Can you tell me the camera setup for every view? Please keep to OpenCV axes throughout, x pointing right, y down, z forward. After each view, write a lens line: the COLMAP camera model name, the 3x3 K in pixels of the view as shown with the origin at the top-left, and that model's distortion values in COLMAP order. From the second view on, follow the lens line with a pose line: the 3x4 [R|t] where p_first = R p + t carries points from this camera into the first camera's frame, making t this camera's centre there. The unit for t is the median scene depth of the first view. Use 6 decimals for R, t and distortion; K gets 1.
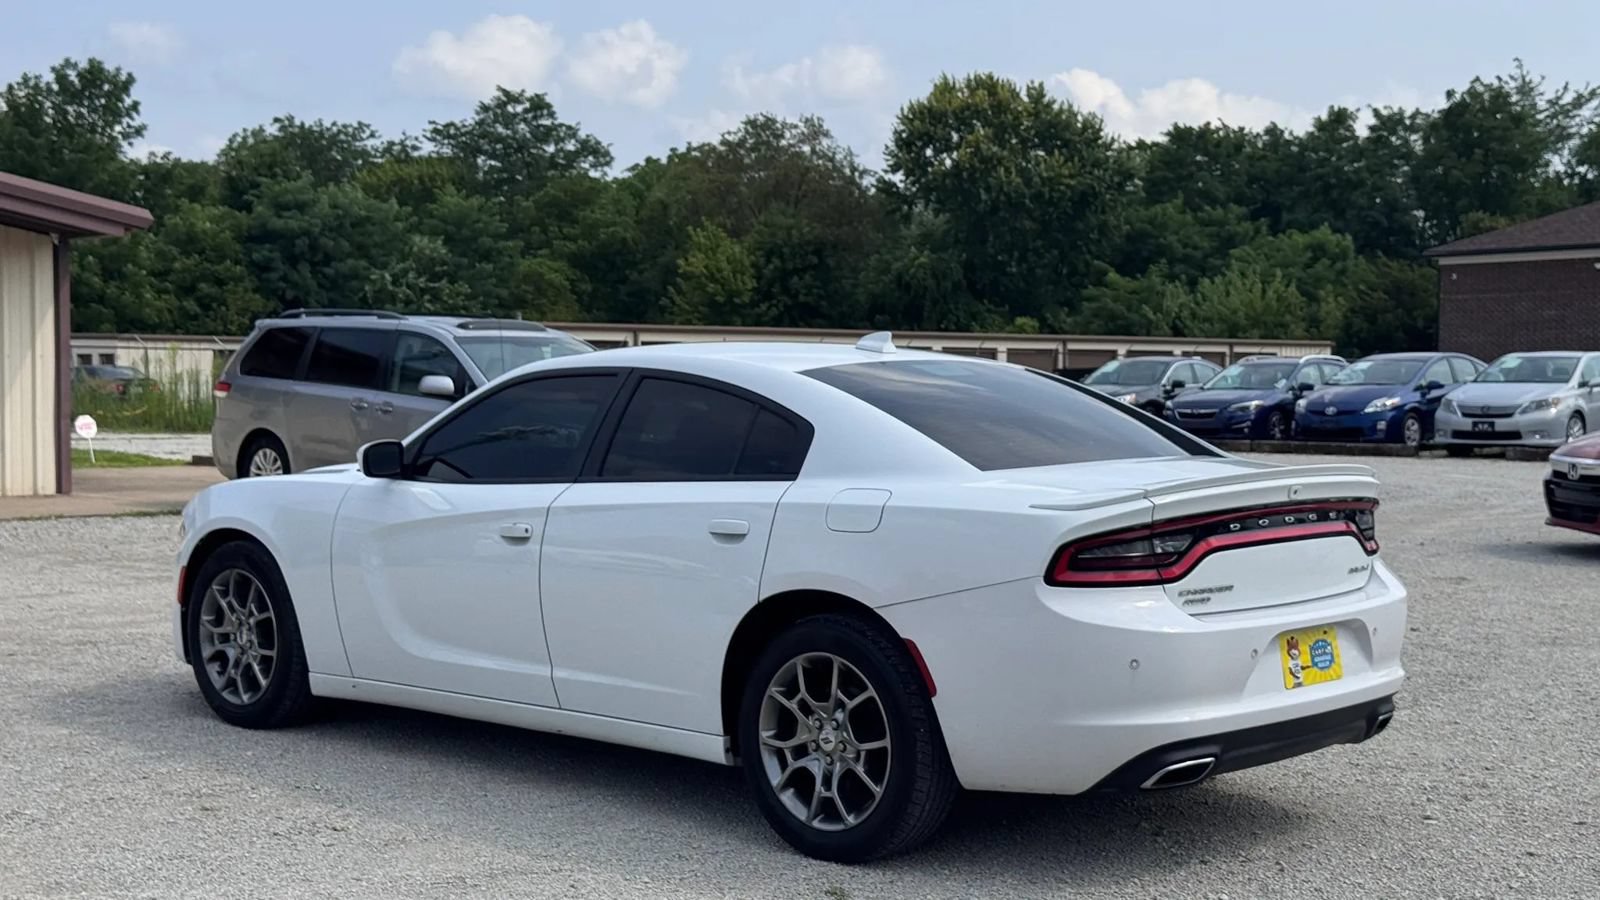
lens RADIAL K [[2107.3, 0, 806.6], [0, 2107.3, 463.9], [0, 0, 1]] dist [0.094246, 0.000000]
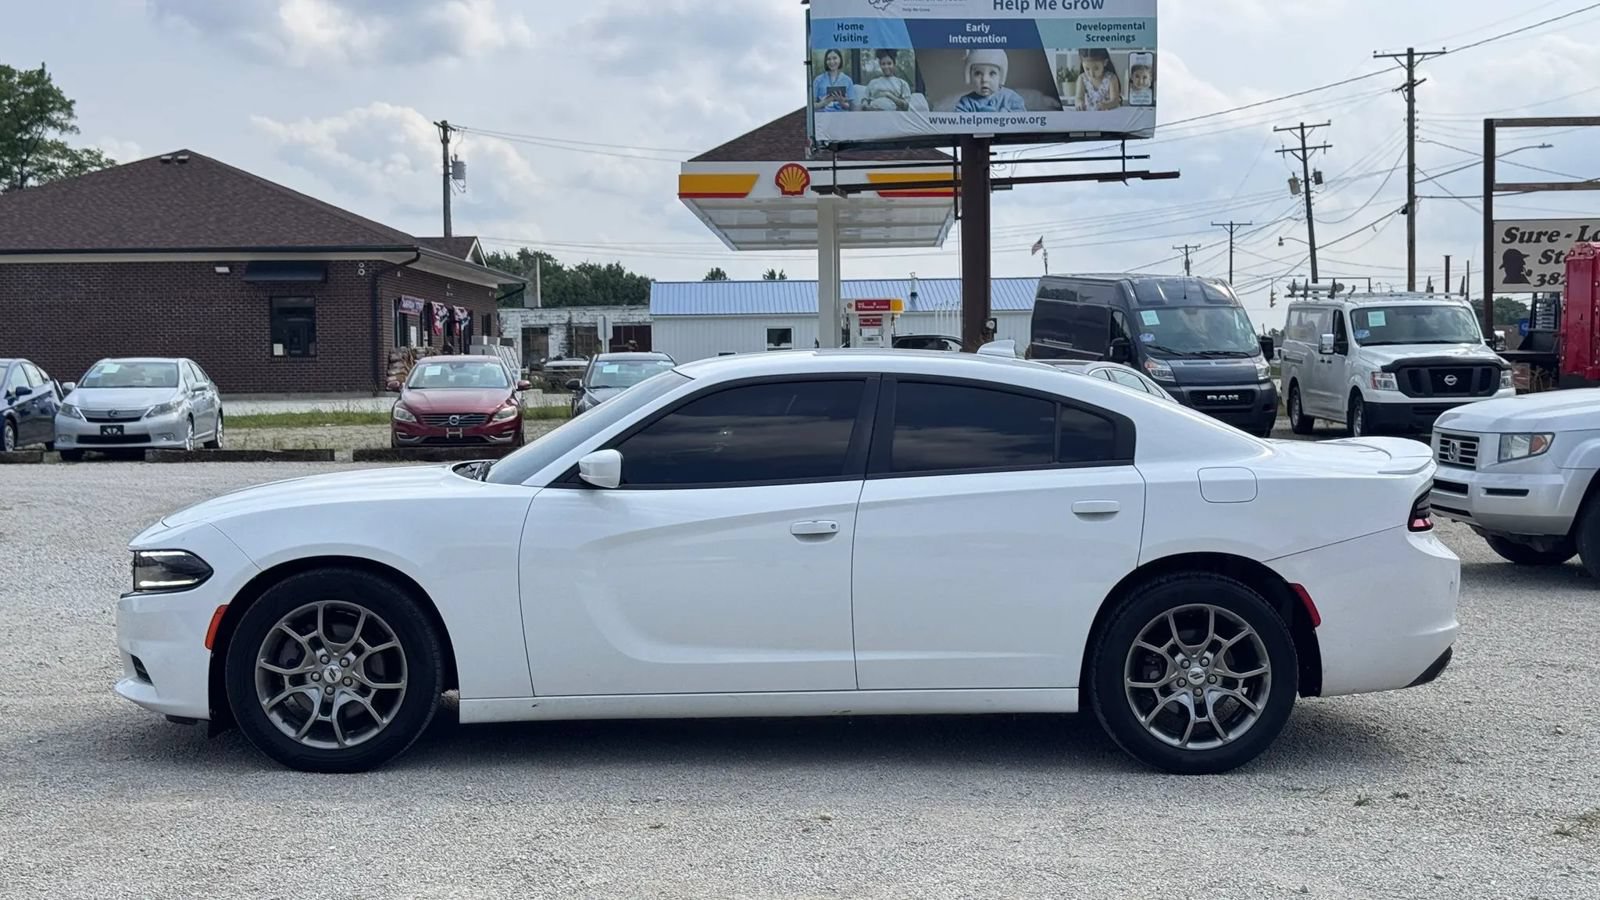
lens RADIAL K [[2107.3, 0, 790.6], [0, 2107.3, 462.0], [0, 0, 1]] dist [0.094246, 0.000000]
pose [[0.712260, -0.036852, 0.700948, -0.789712], [0.039239, 0.999150, 0.012658, -0.013120], [-0.700818, 0.018489, 0.713100, 0.229082]]
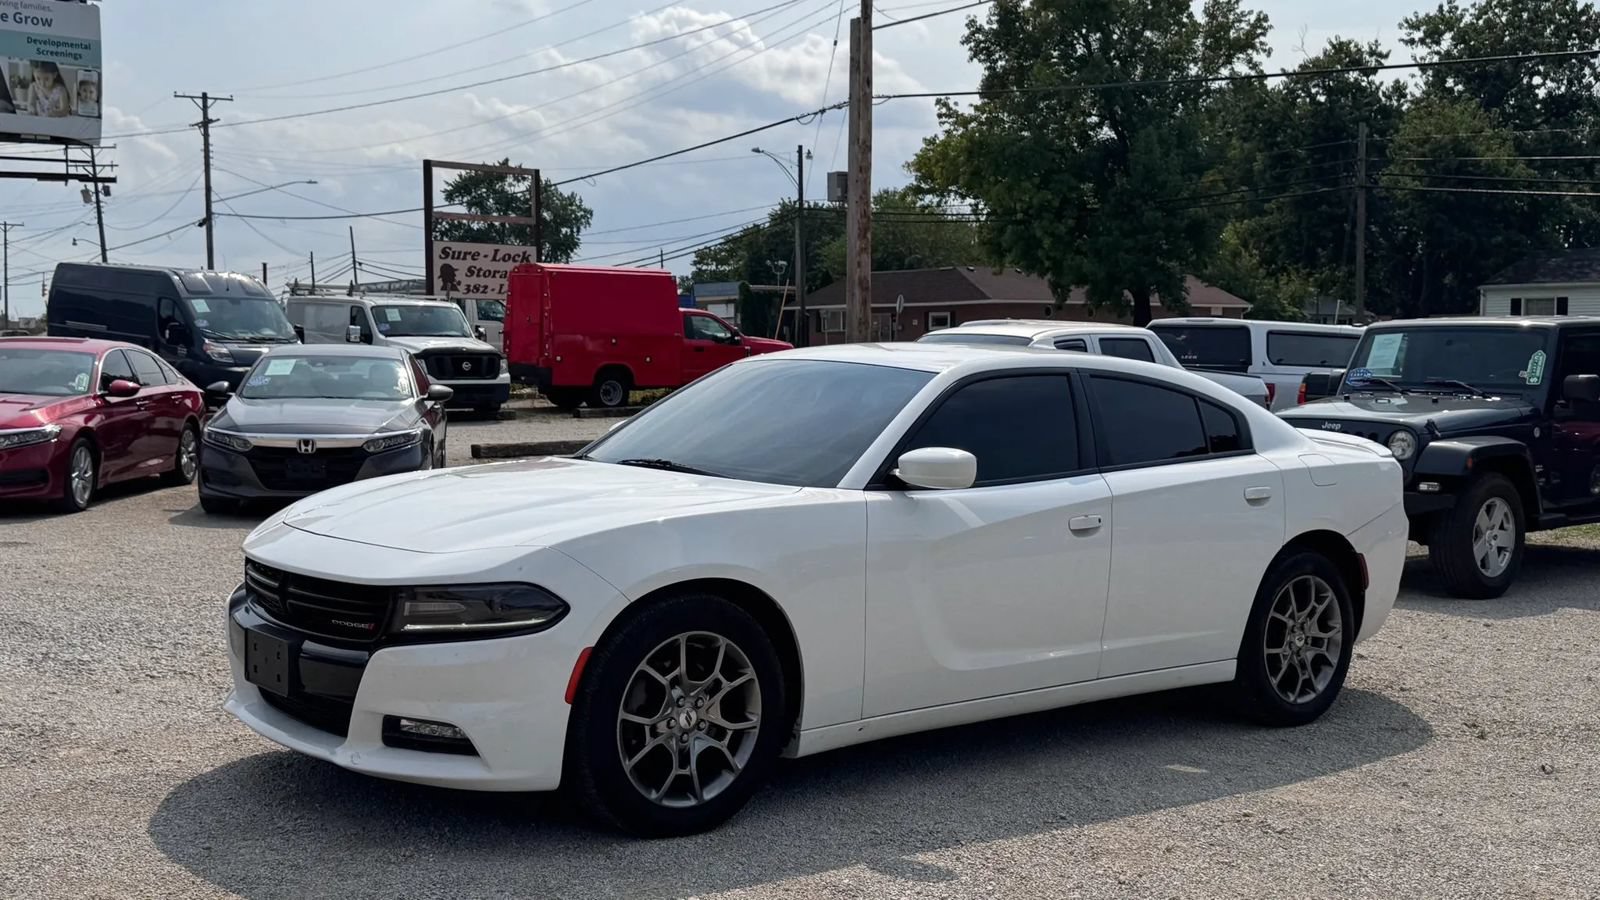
lens RADIAL K [[1678.1, 0, 806.2], [0, 1678.1, 442.3], [0, 0, 1]] dist [0.000201, 0.000000]
pose [[0.151122, -0.047304, 0.987383, -0.885137], [0.027287, 0.998673, 0.043668, -0.043918], [-0.988139, 0.020343, 0.152212, 0.902439]]
